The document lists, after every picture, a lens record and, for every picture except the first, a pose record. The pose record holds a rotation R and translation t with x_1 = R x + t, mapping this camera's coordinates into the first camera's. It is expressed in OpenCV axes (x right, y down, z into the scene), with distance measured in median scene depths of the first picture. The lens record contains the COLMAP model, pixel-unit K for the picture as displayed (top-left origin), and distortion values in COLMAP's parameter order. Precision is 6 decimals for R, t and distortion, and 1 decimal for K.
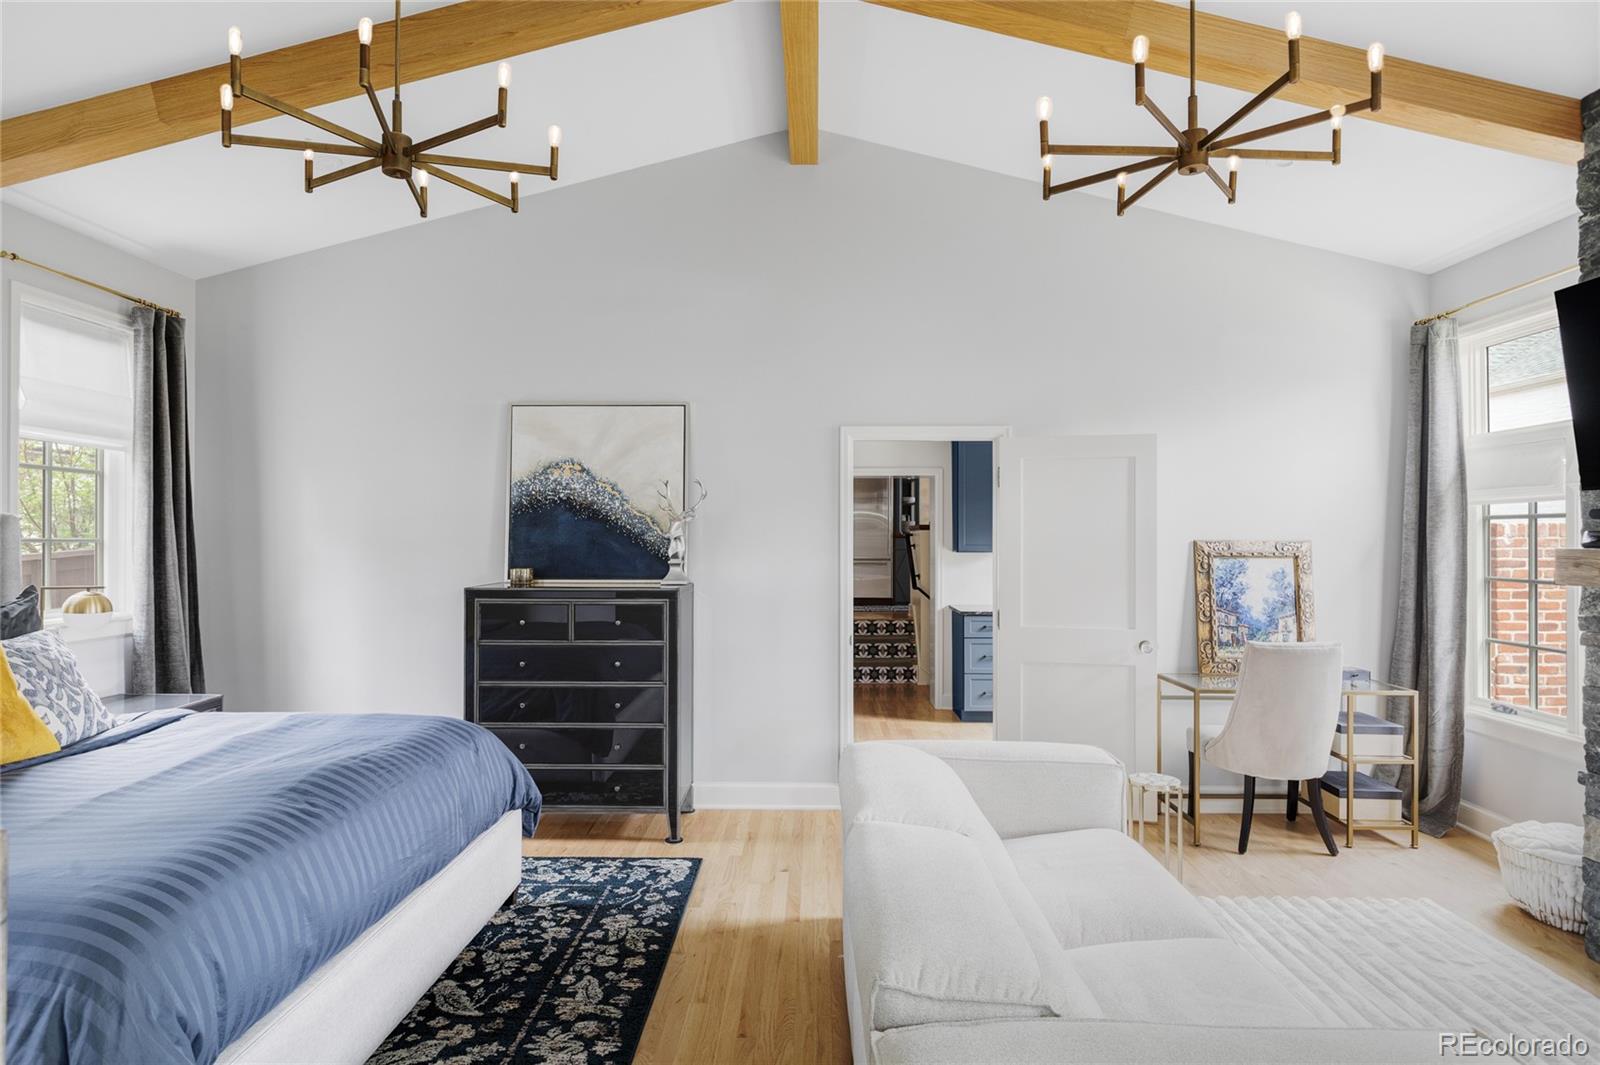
lens RADIAL K [[882.8, 0, 804.4], [0, 882.8, 536.3], [0, 0, 1]] dist [-0.001711, -0.001587]
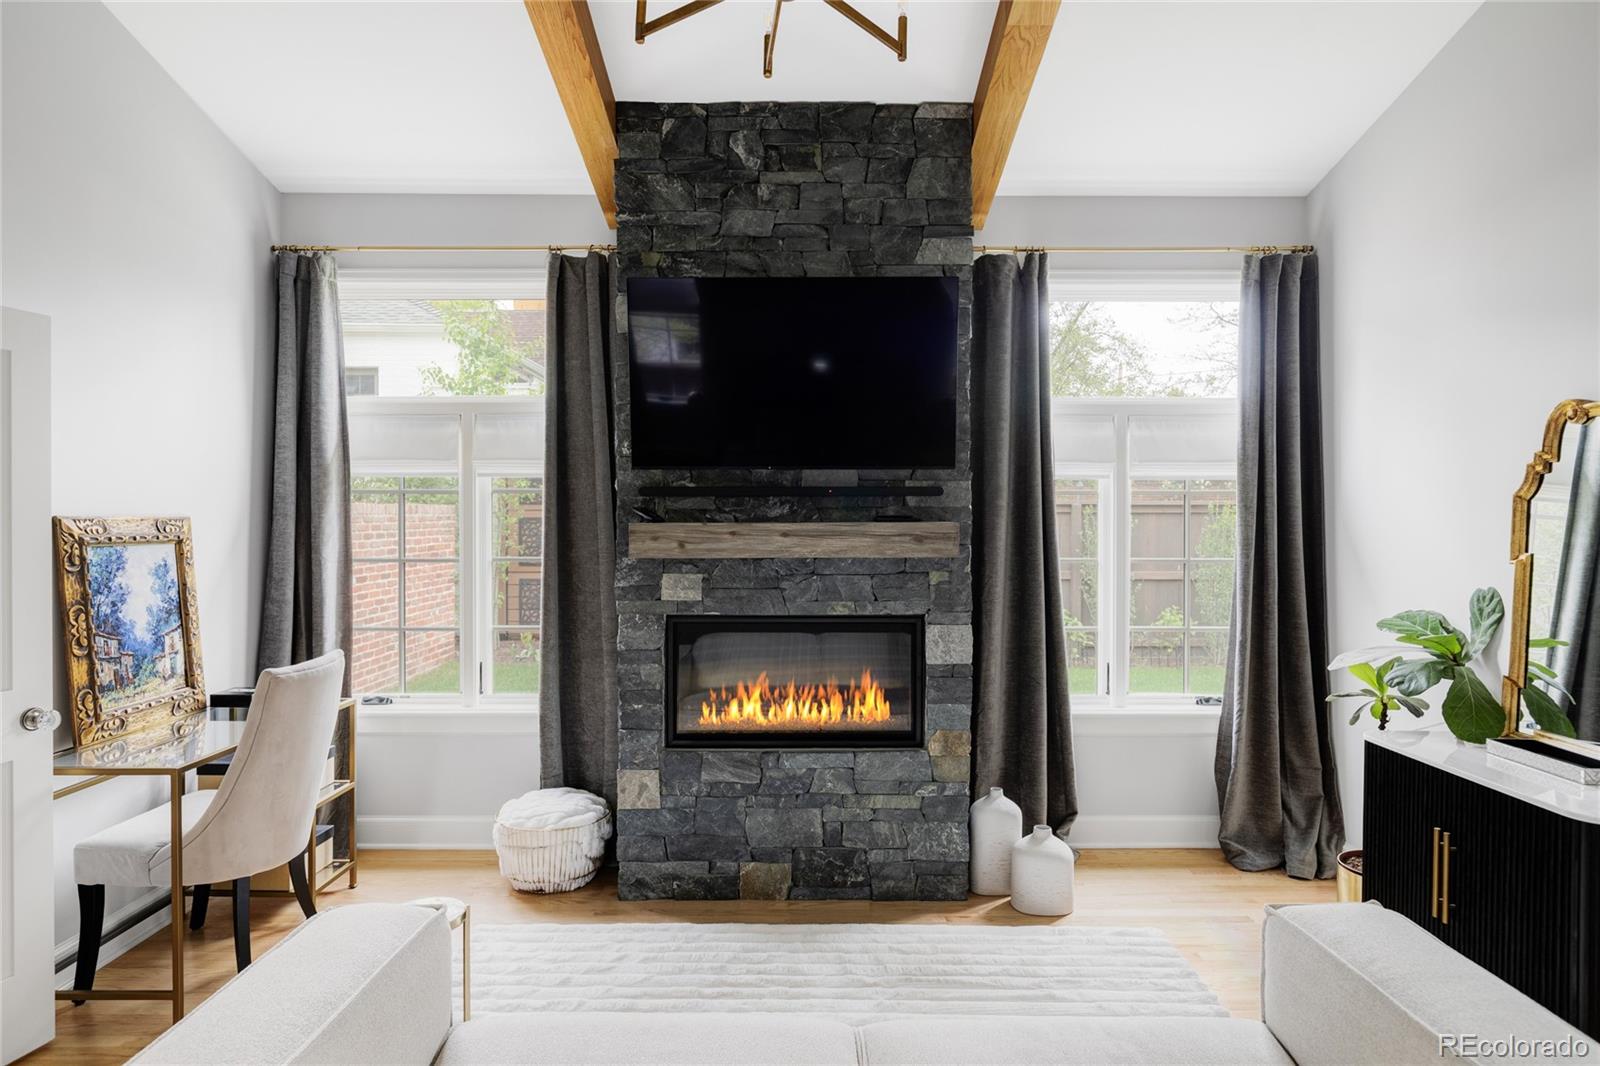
lens RADIAL K [[921.2, 0, 794.8], [0, 921.2, 524.2], [0, 0, 1]] dist [0.000164, -0.004960]
pose [[-0.027904, -0.006577, 0.999589, -0.162468], [-0.000705, 0.999978, 0.006560, 0.005335], [-0.999610, -0.000522, -0.027908, 0.546055]]
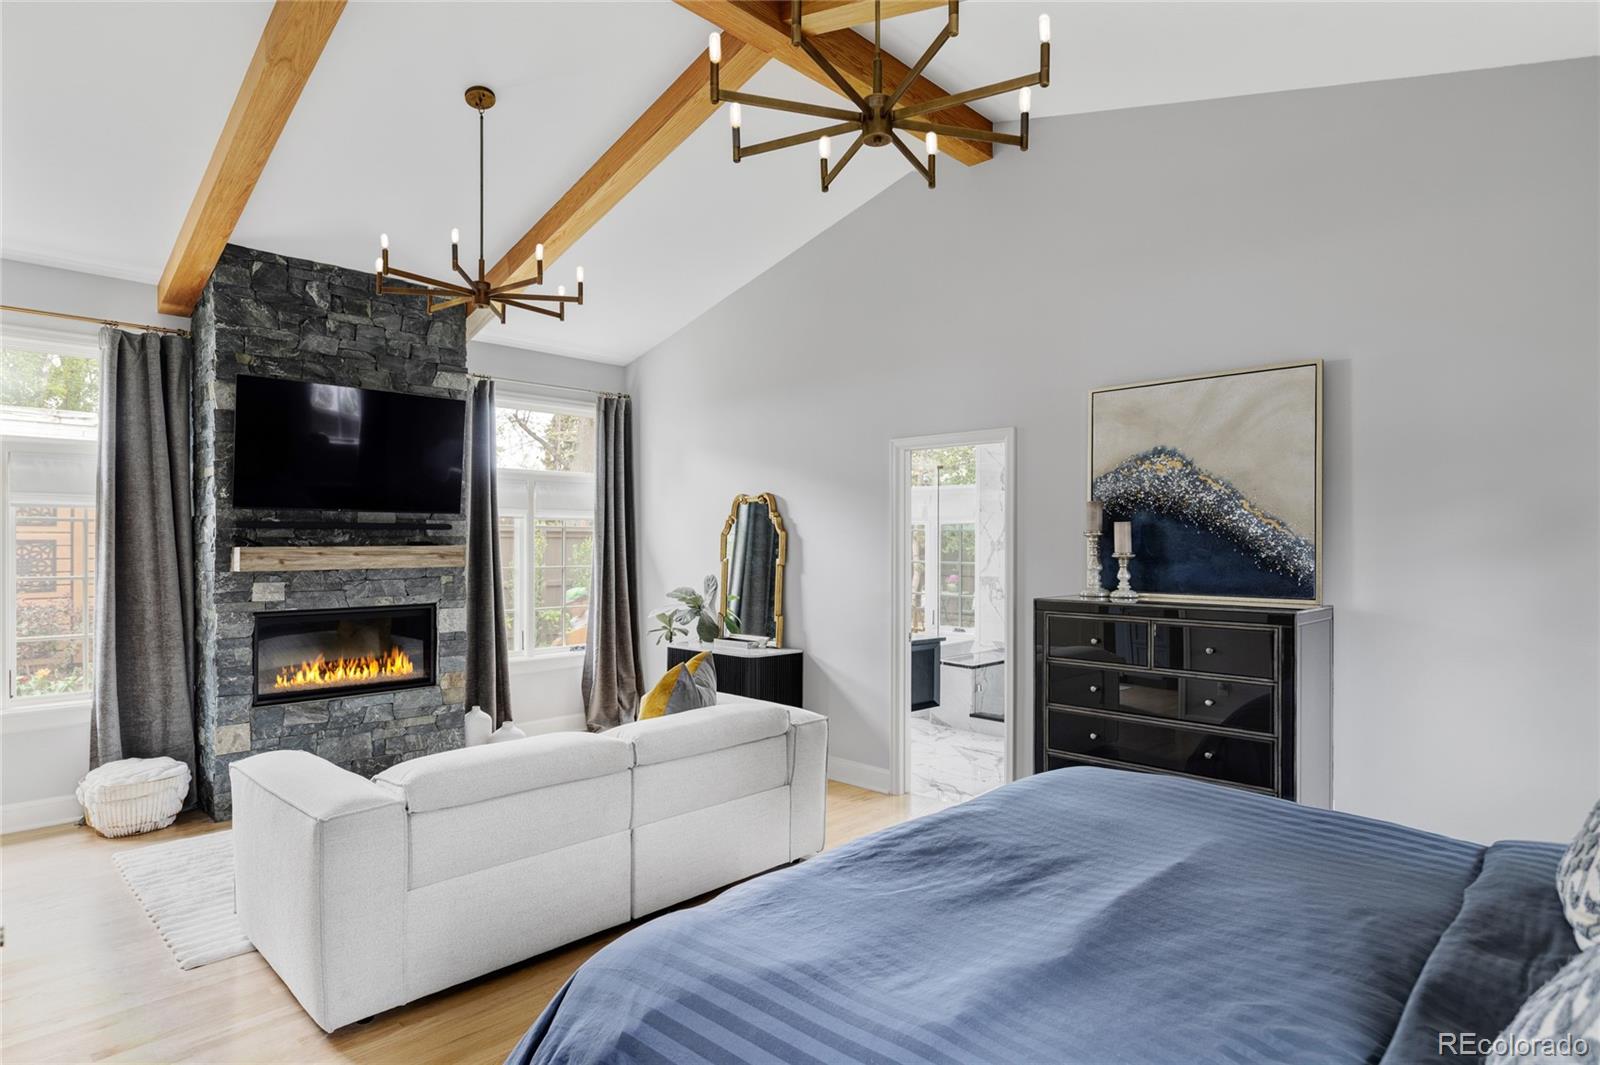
lens RADIAL K [[882.8, 0, 803.7], [0, 882.8, 539.1], [0, 0, 1]] dist [-0.001711, -0.001587]
pose [[-0.737202, 0.000730, 0.675672, -0.746926], [-0.001420, 0.999996, -0.002630, 0.000709], [-0.675671, -0.002898, -0.737198, 1.143124]]
